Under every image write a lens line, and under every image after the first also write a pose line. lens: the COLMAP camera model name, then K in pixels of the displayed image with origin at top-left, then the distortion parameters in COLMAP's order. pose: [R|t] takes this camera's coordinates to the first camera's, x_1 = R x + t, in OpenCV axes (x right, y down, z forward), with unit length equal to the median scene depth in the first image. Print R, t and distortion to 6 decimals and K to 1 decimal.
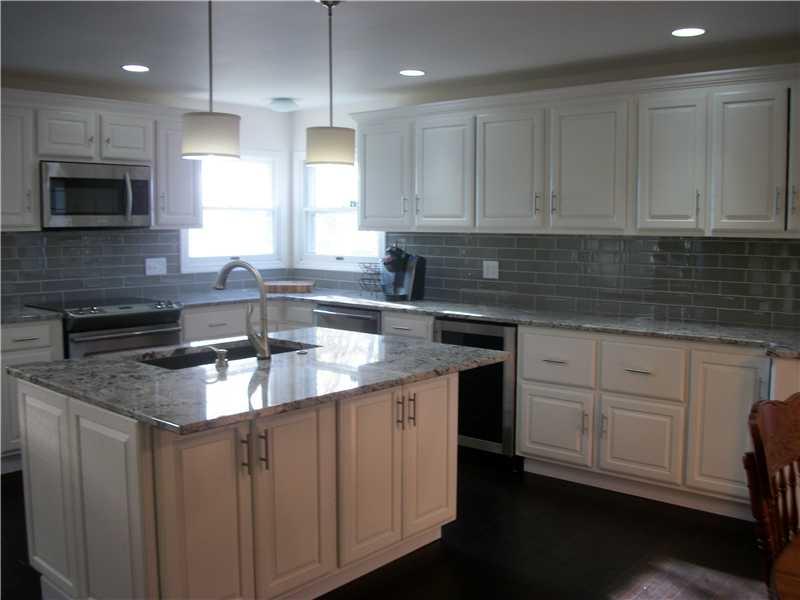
lens RADIAL K [[767.0, 0, 400.0], [0, 767.0, 300.0], [0, 0, 1]] dist [-0.140861, 0.015934]
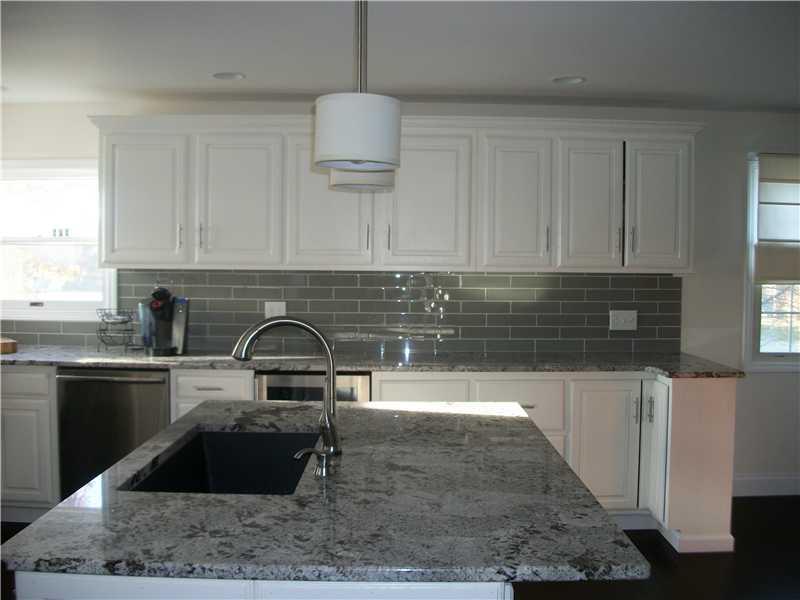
lens RADIAL K [[722.9, 0, 400.0], [0, 722.9, 300.0], [0, 0, 1]] dist [-0.125869, 0.001091]
pose [[0.746411, -0.030184, 0.664801, -0.302324], [0.057202, 0.998184, -0.018904, -0.027314], [-0.663022, 0.052139, 0.746782, 0.270181]]
